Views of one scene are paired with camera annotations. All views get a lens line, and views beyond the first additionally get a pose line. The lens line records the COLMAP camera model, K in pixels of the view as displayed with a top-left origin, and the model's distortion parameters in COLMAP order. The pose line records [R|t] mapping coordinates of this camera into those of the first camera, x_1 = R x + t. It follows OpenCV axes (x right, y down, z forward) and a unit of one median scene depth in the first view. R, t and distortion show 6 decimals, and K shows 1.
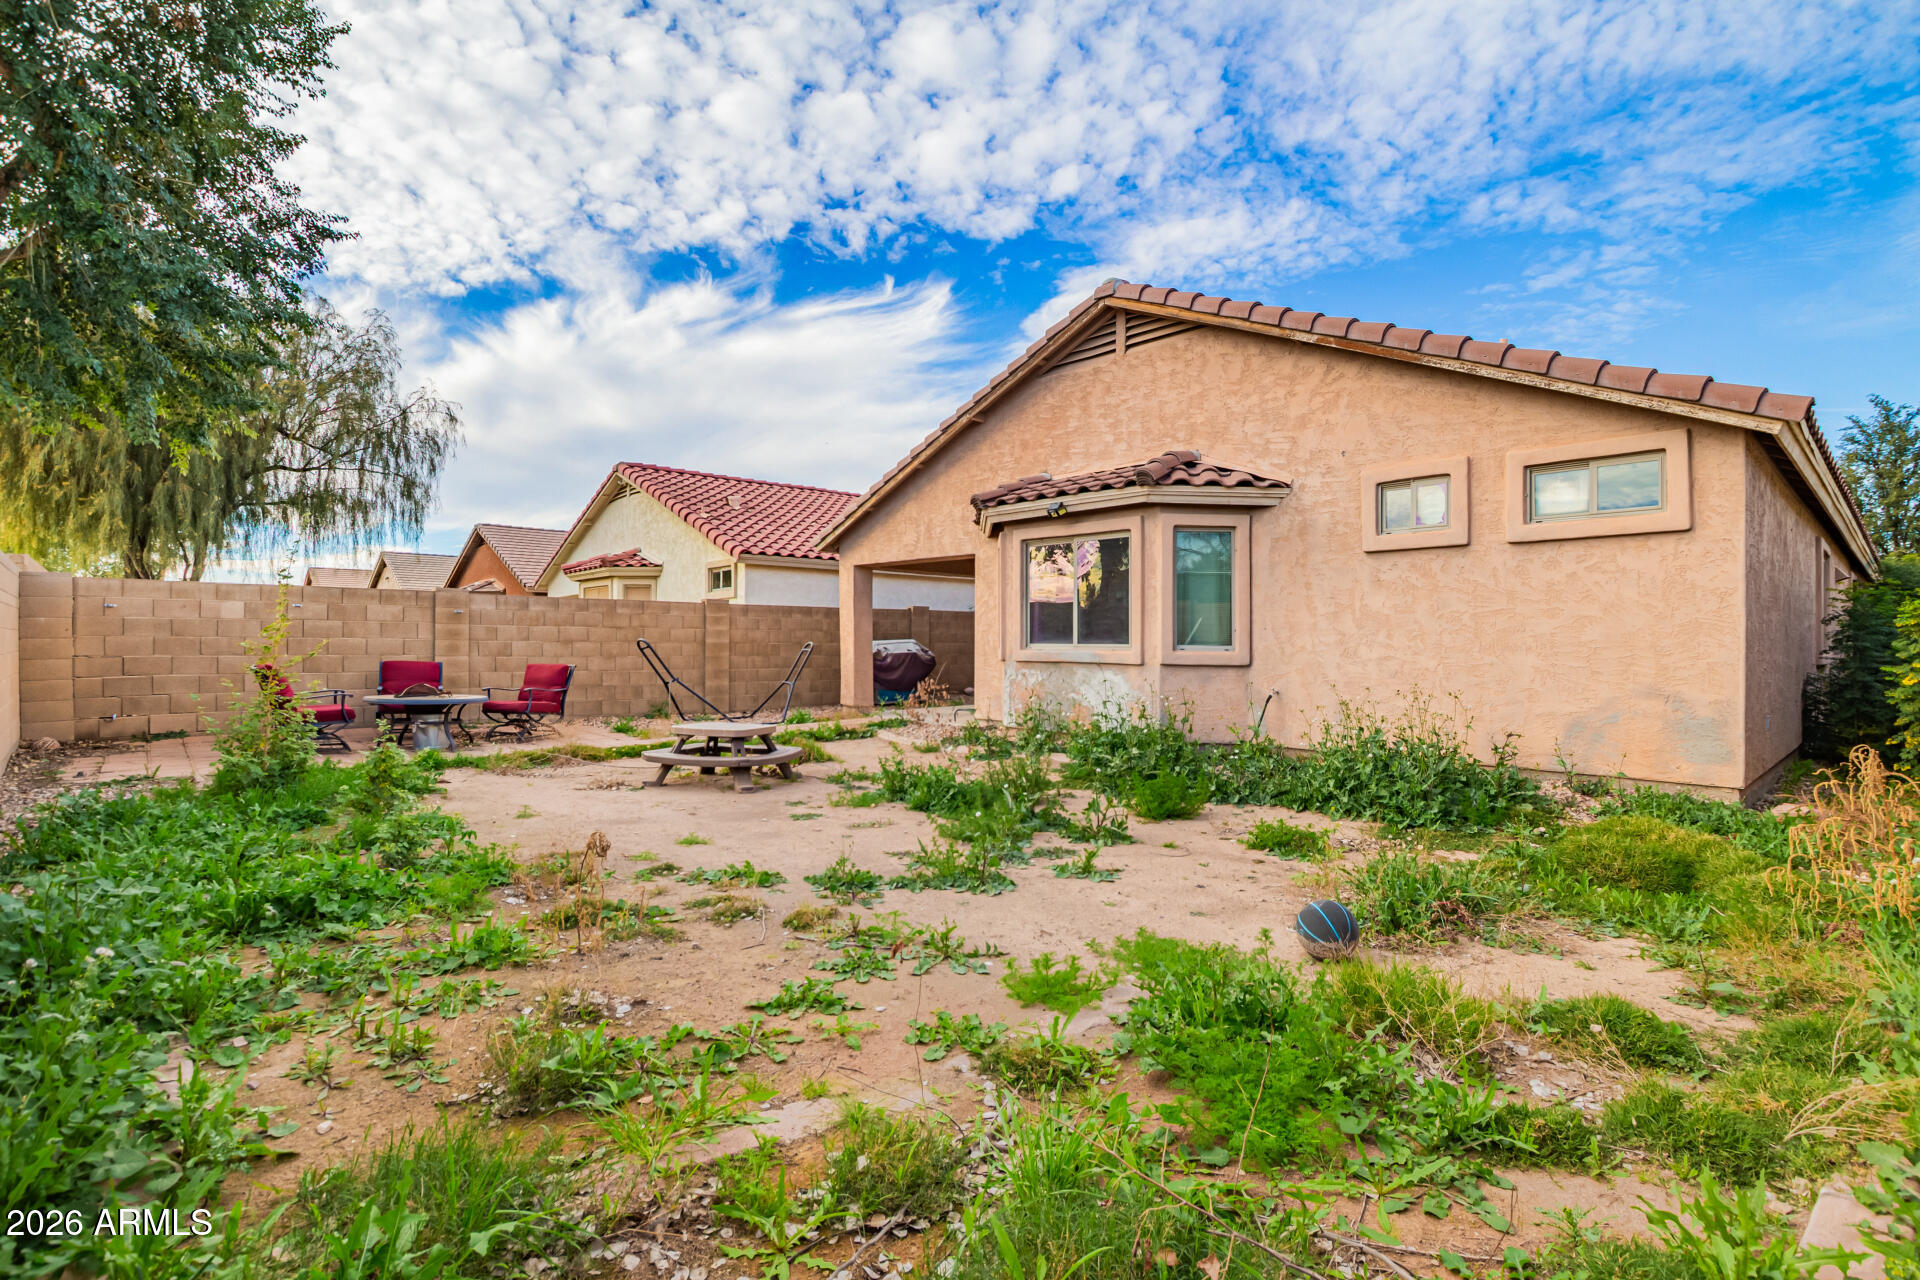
lens RADIAL K [[870.1, 0, 969.8], [0, 870.1, 636.2], [0, 0, 1]] dist [-0.030896, 0.000070]
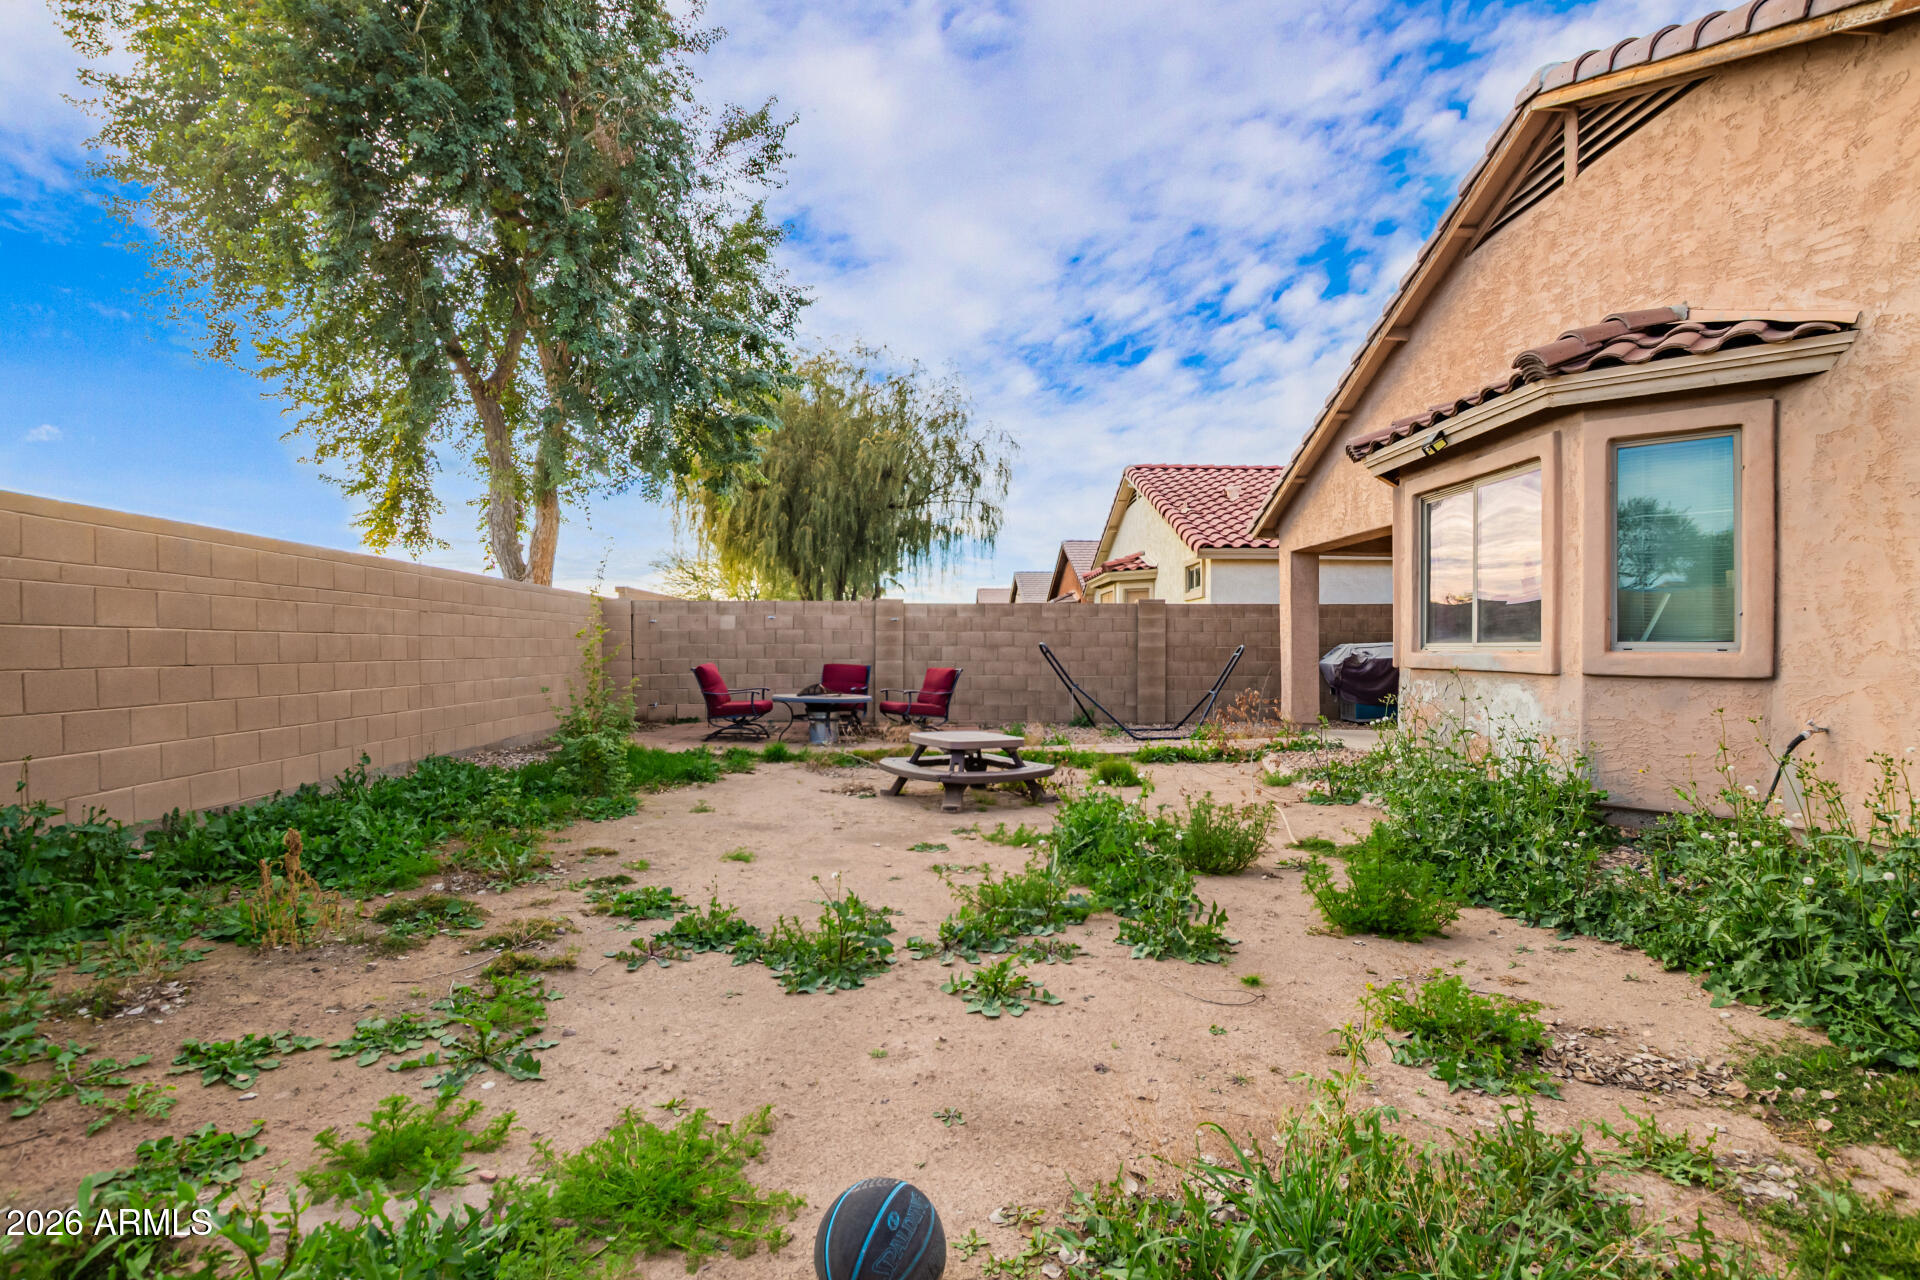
lens RADIAL K [[884.6, 0, 987.7], [0, 884.6, 666.9], [0, 0, 1]] dist [-0.025646, 0.000301]
pose [[0.763081, 0.006130, -0.646274, 0.285940], [0.011862, 0.999654, 0.023488, 0.007886], [0.646194, -0.025589, 0.762744, 0.261075]]
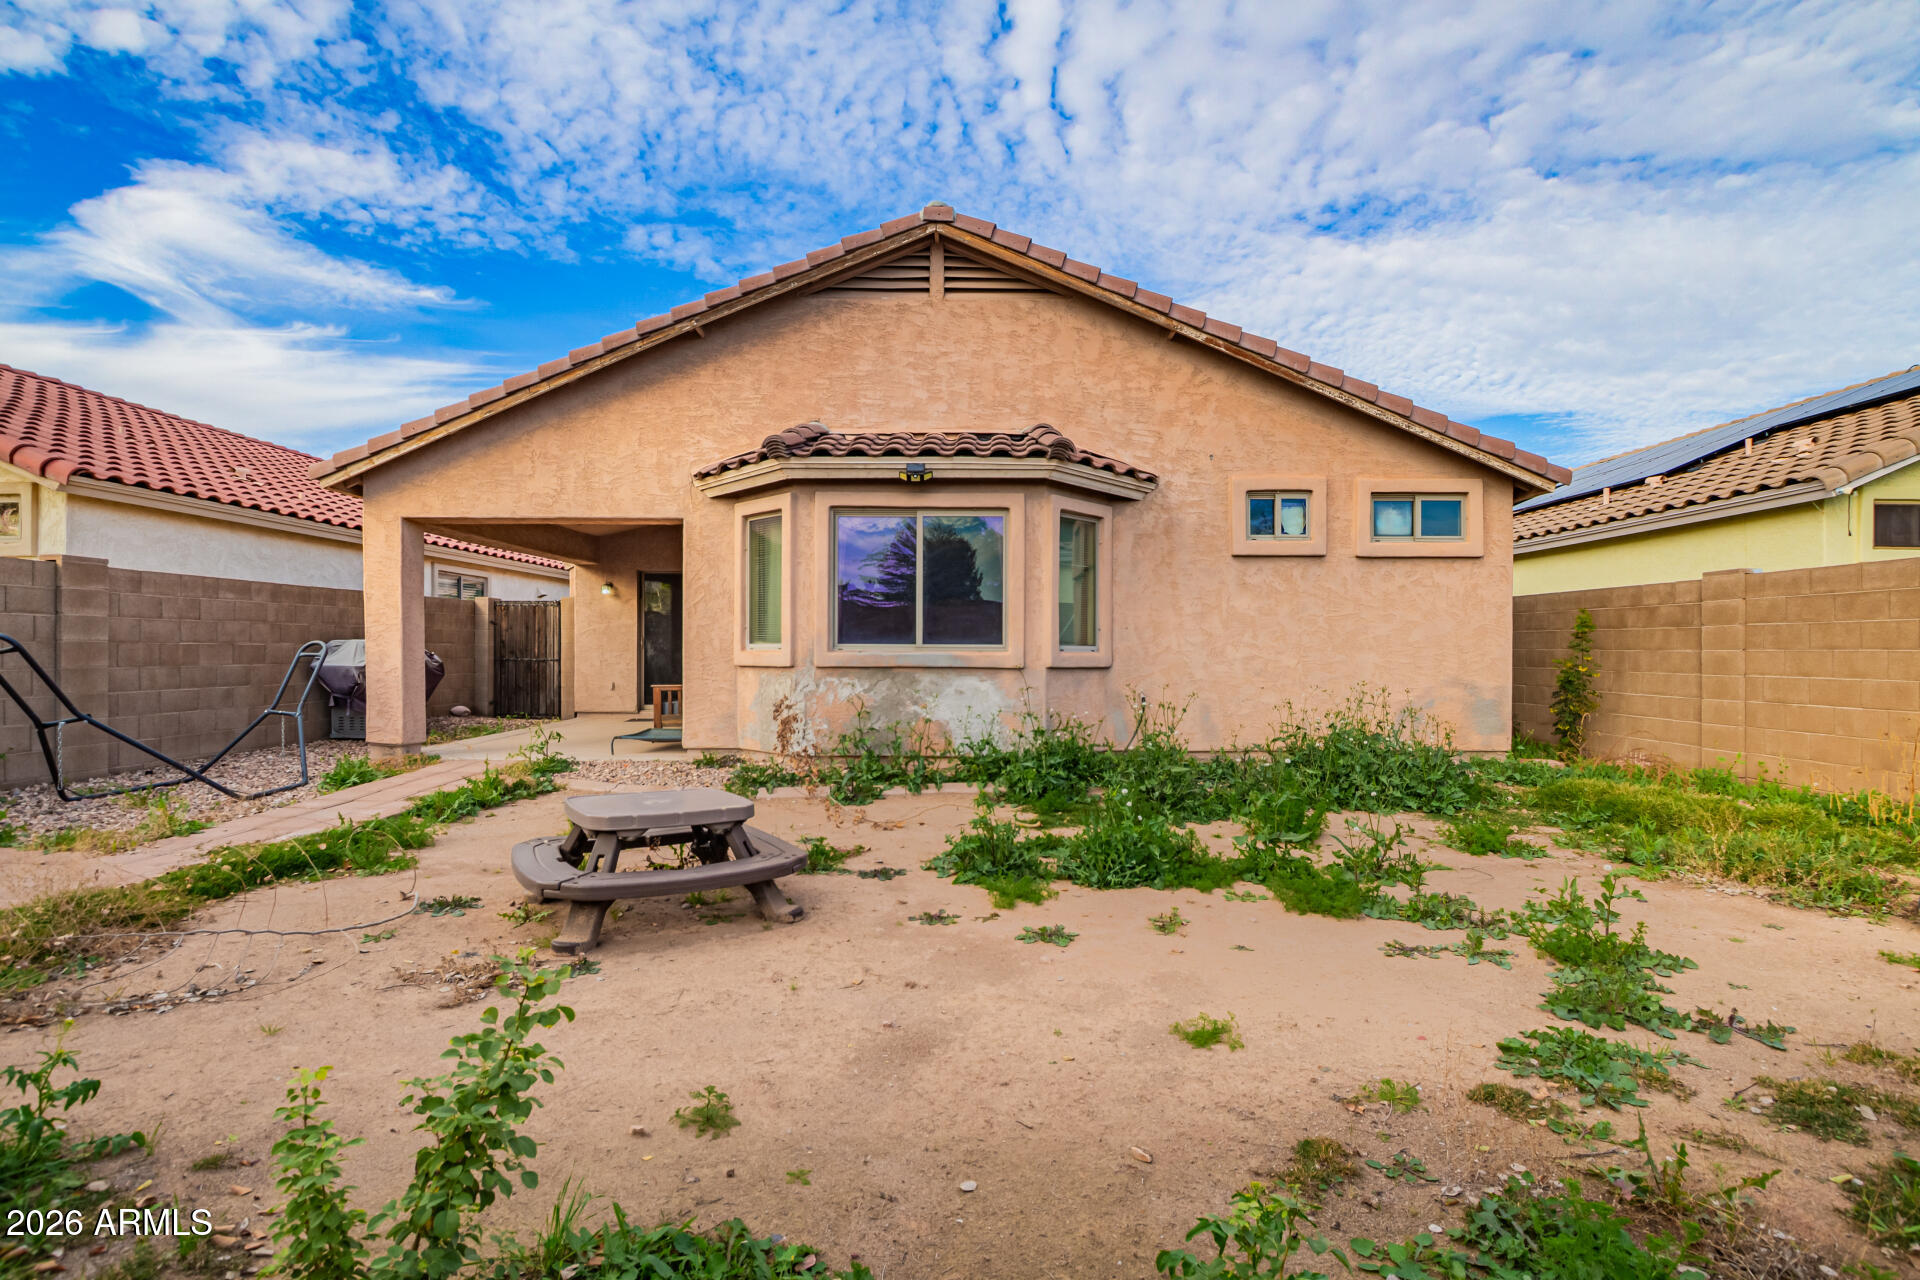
lens RADIAL K [[882.4, 0, 960.0], [0, 882.4, 640.0], [0, 0, 1]] dist [-0.038571, 0.000107]
pose [[0.697689, 0.003232, 0.716393, -0.454598], [-0.006211, 0.999980, 0.001537, 0.003497], [-0.716373, -0.005522, 0.697695, 0.434214]]
